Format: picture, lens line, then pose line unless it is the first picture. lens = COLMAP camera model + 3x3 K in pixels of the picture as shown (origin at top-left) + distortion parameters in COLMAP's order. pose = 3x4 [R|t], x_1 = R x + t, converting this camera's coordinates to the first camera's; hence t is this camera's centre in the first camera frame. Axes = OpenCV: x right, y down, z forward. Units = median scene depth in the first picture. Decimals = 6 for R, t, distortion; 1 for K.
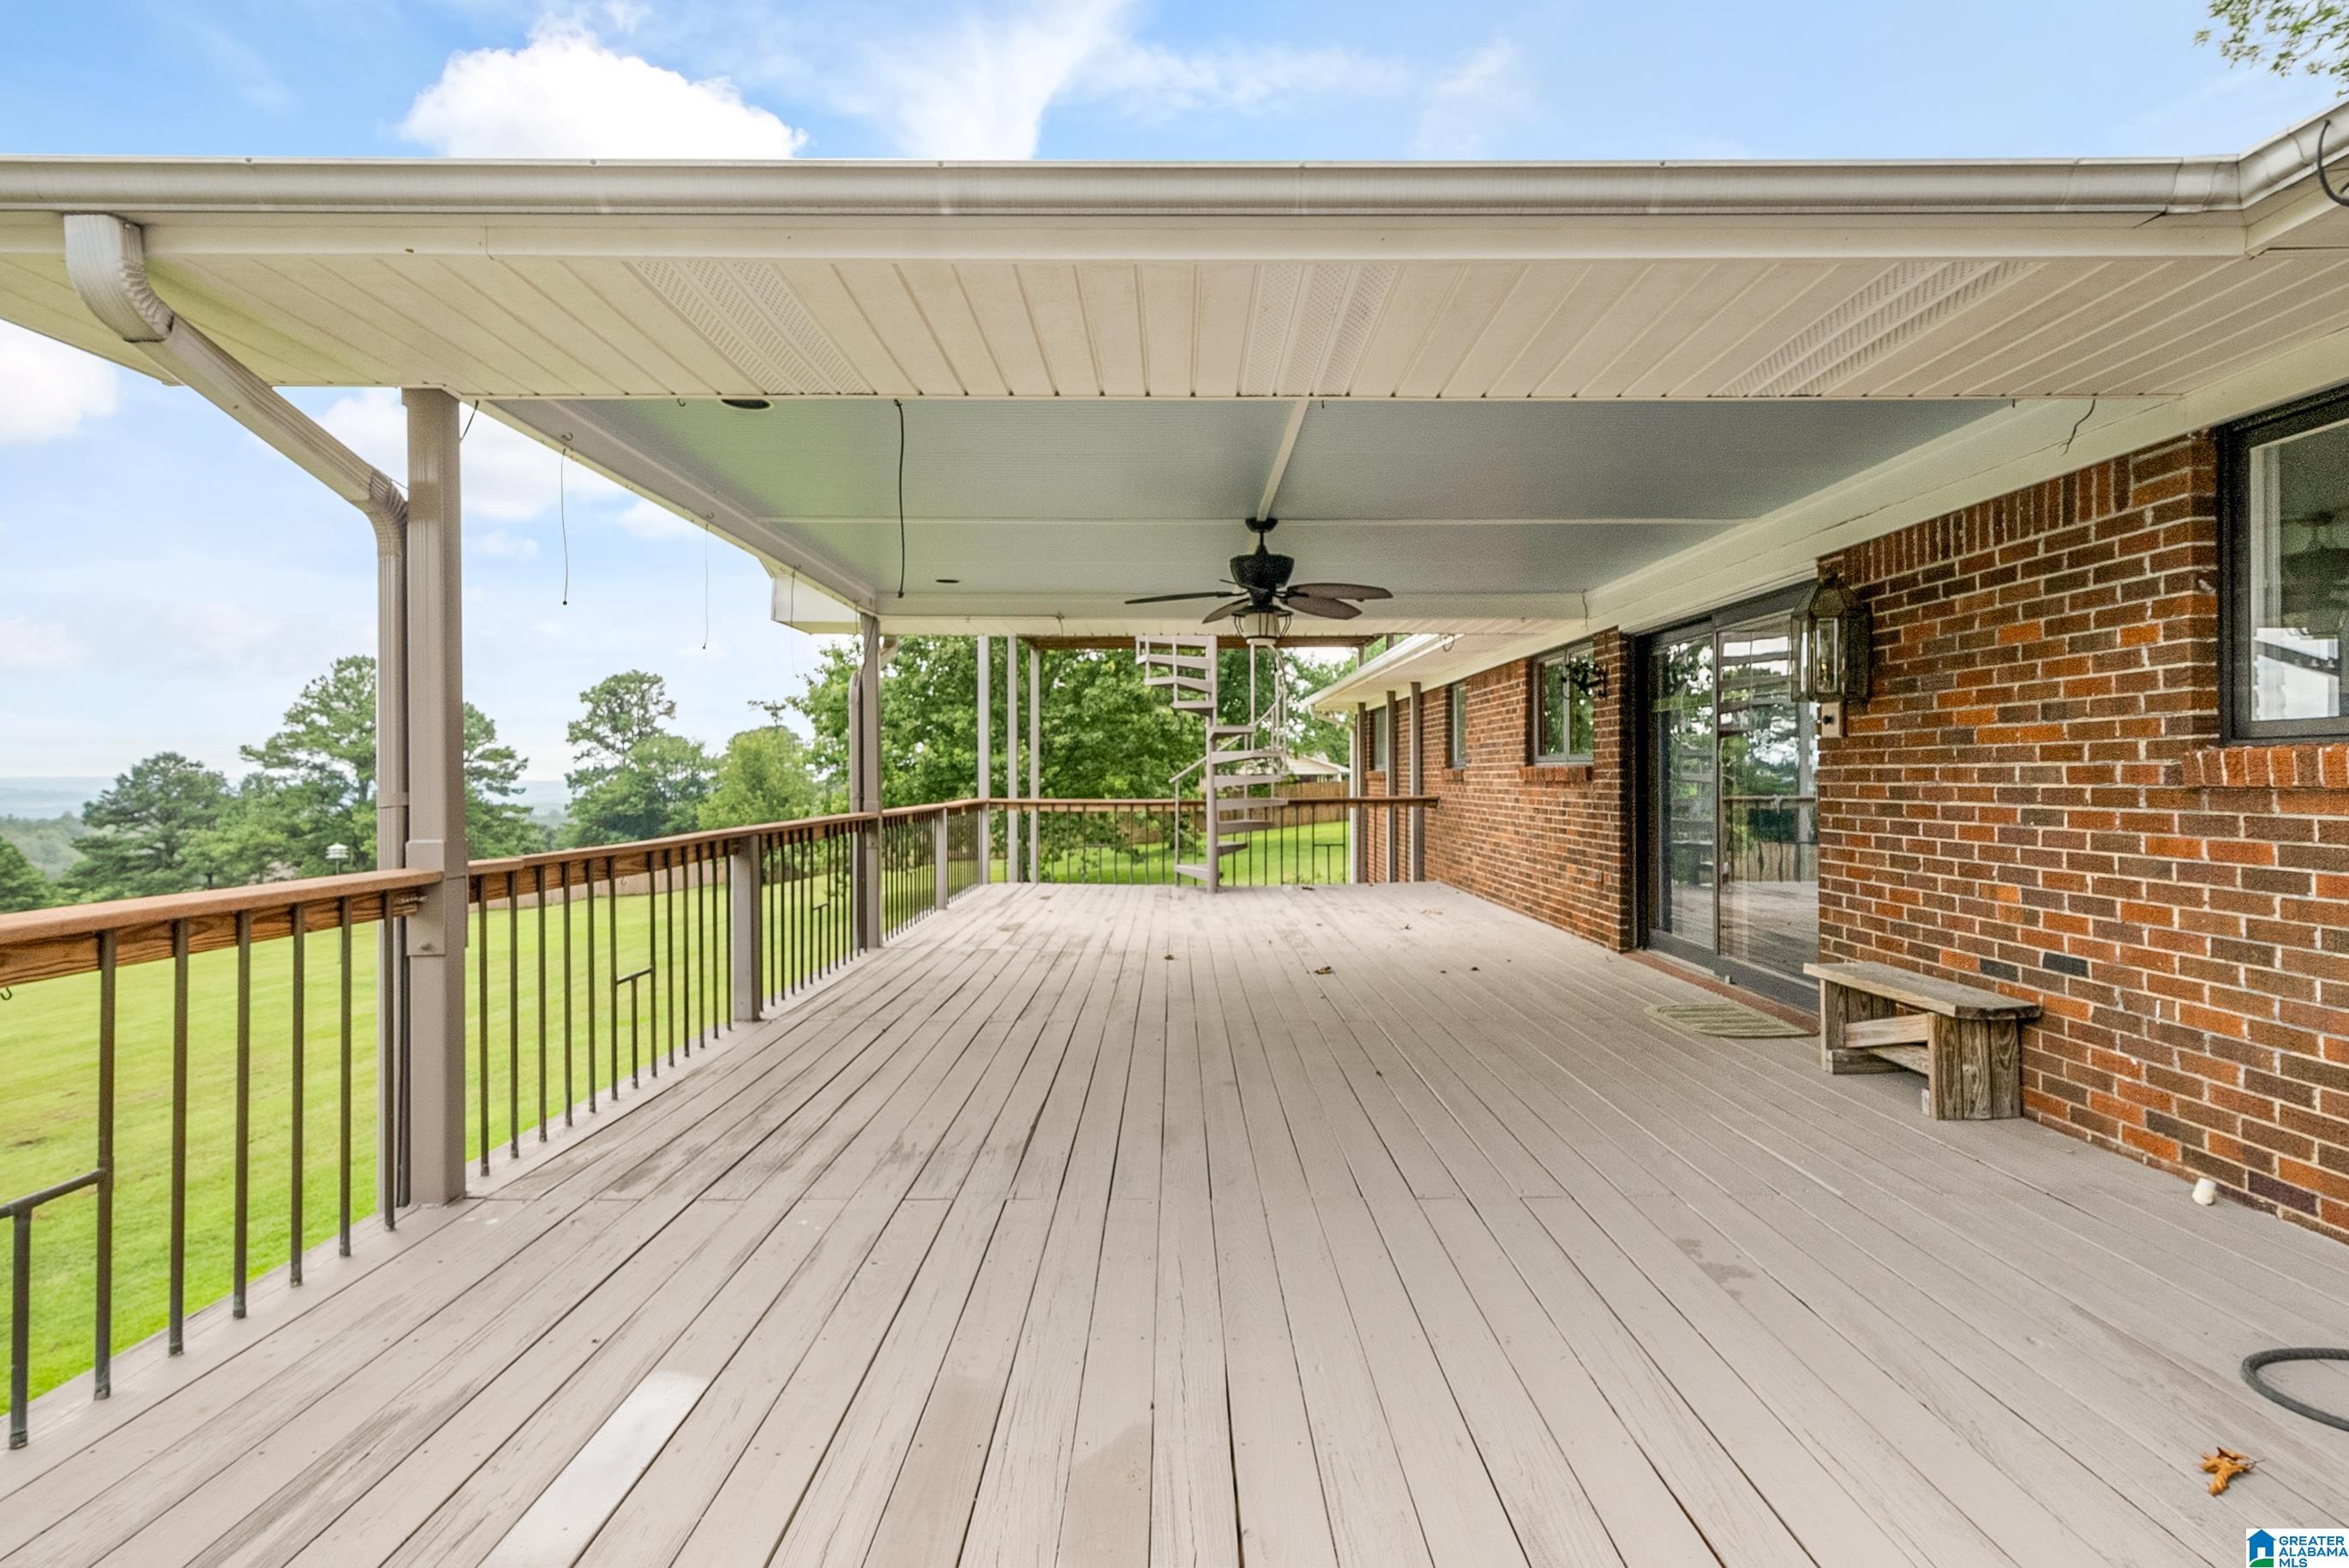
lens RADIAL K [[1235.7, 0, 1215.0], [0, 1235.7, 780.5], [0, 0, 1]] dist [0.004131, 0.001594]
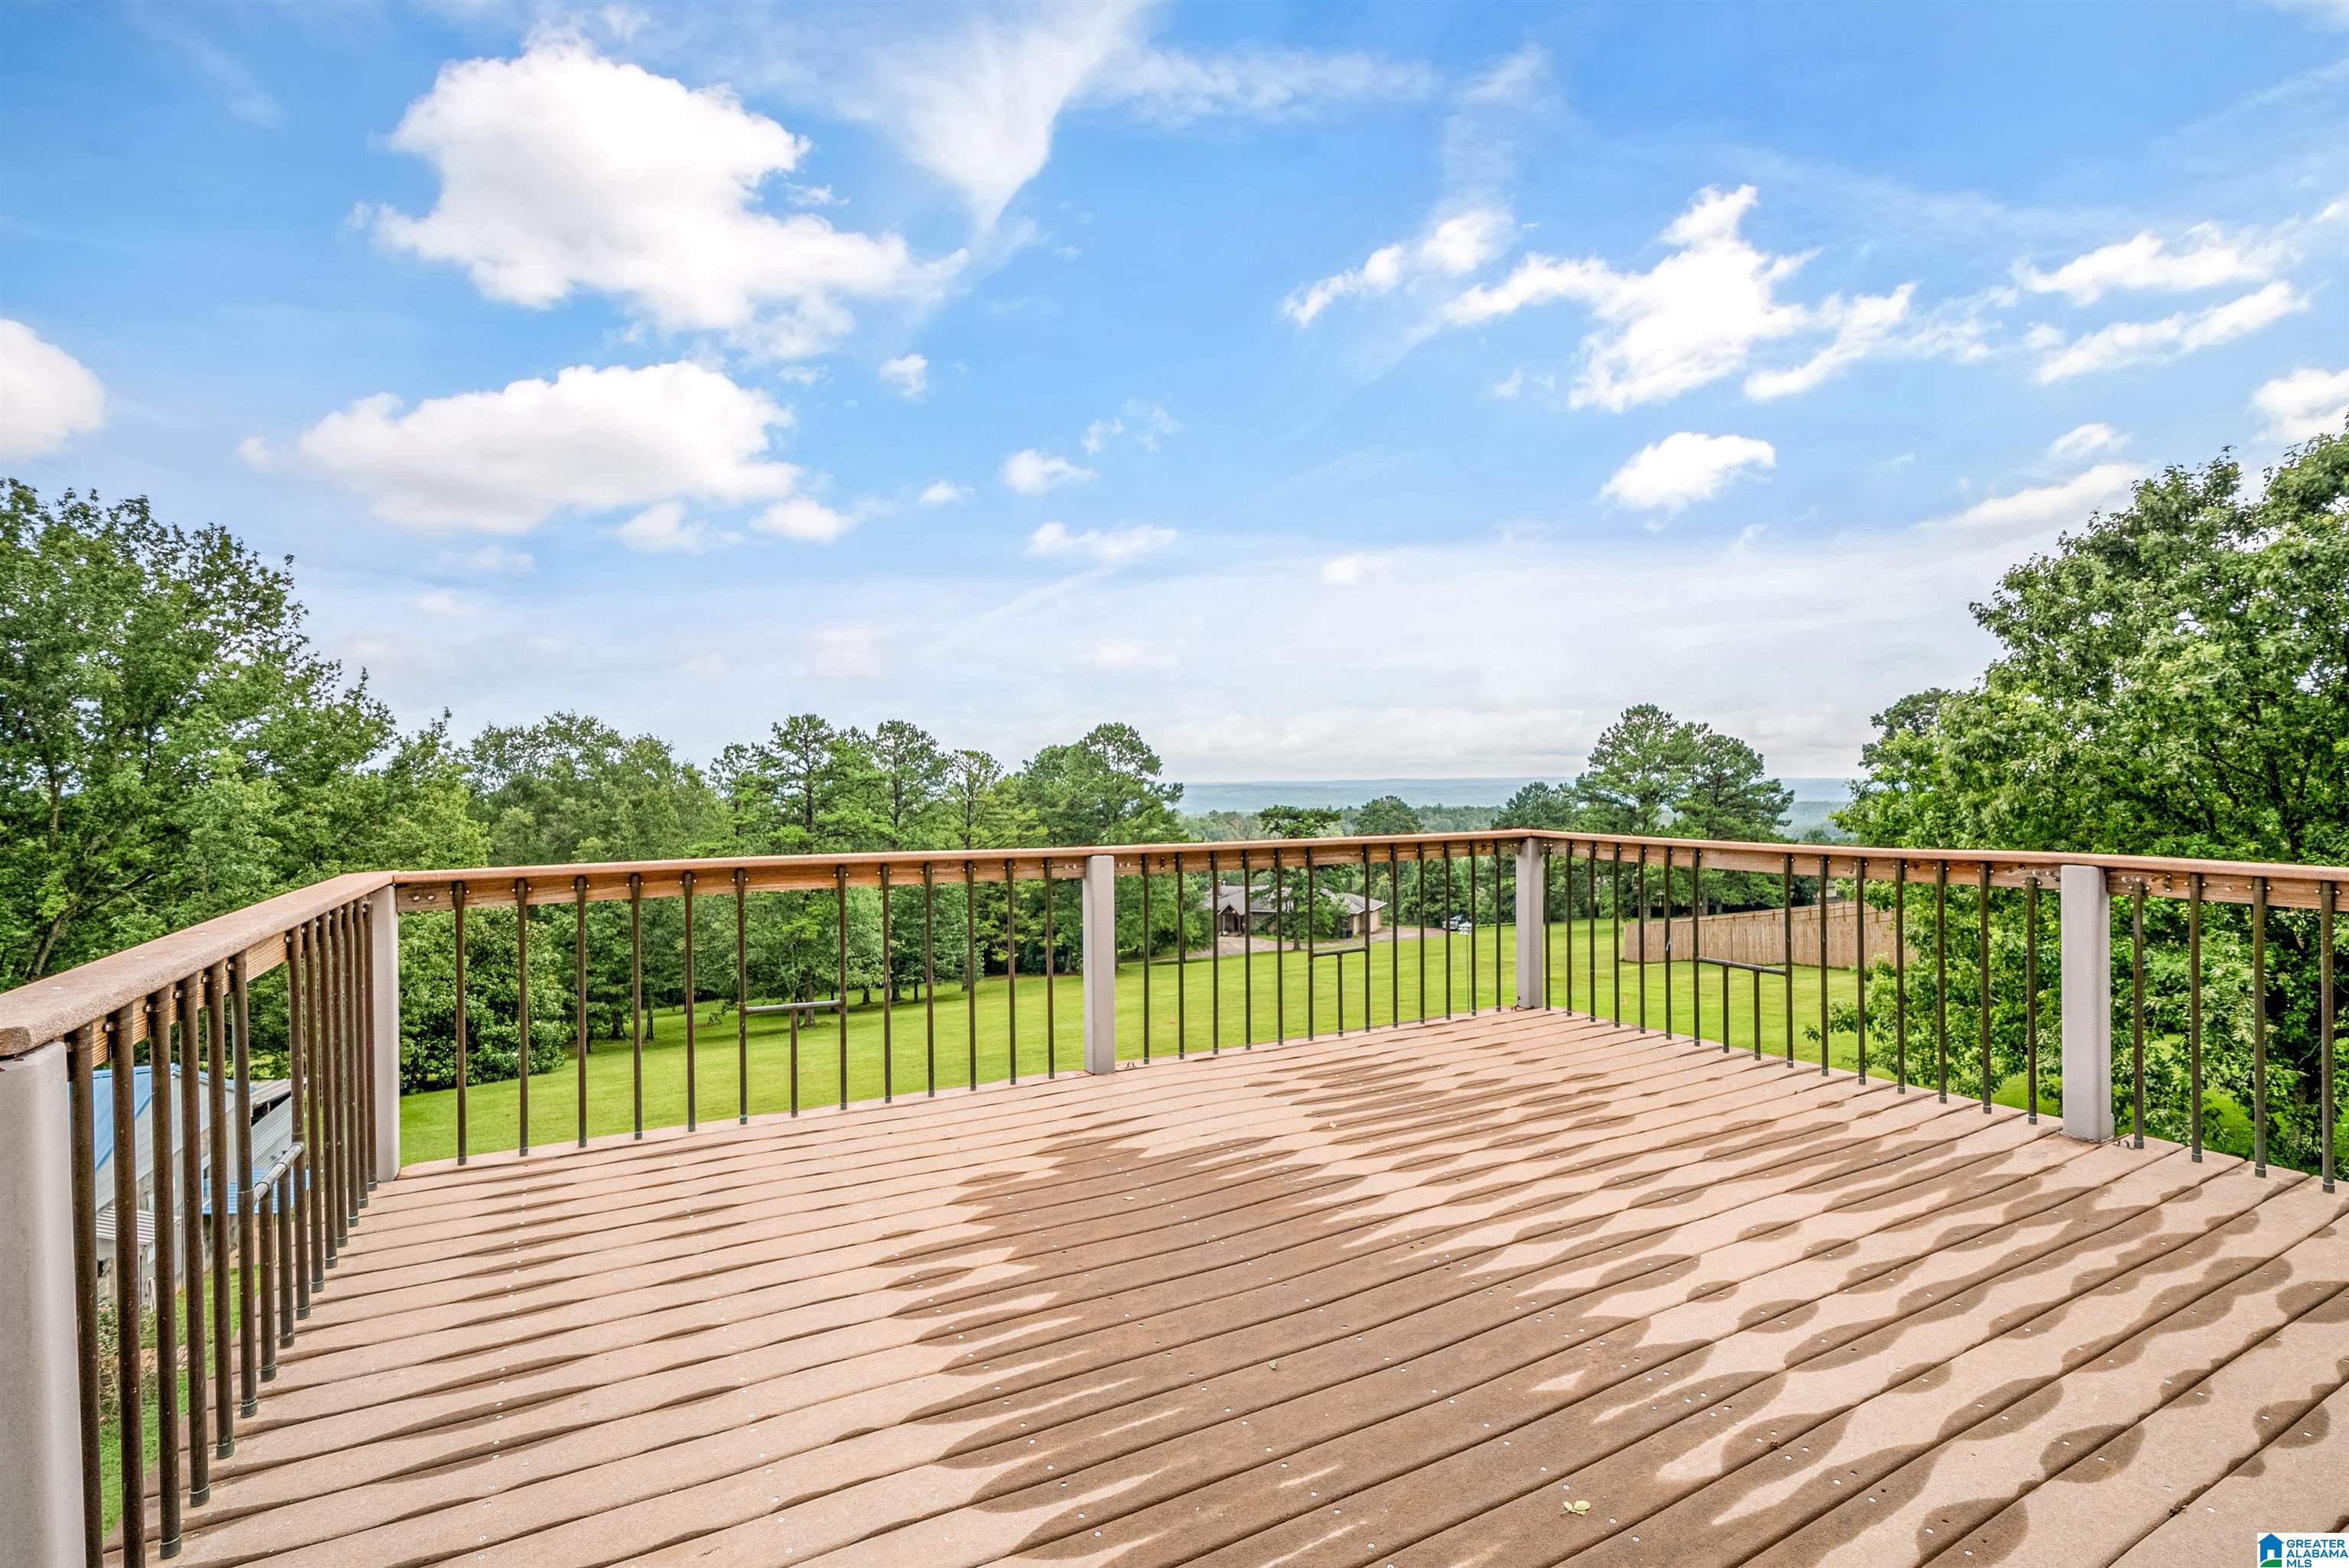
lens RADIAL K [[1100.3, 0, 1171.3], [0, 1100.3, 793.2], [0, 0, 1]] dist [0.000411, 0.000394]
pose [[0.466898, 0.009895, -0.884256, 0.012537], [0.001632, 0.999926, 0.012051, -0.028261], [0.884310, -0.007070, 0.466847, 0.115585]]
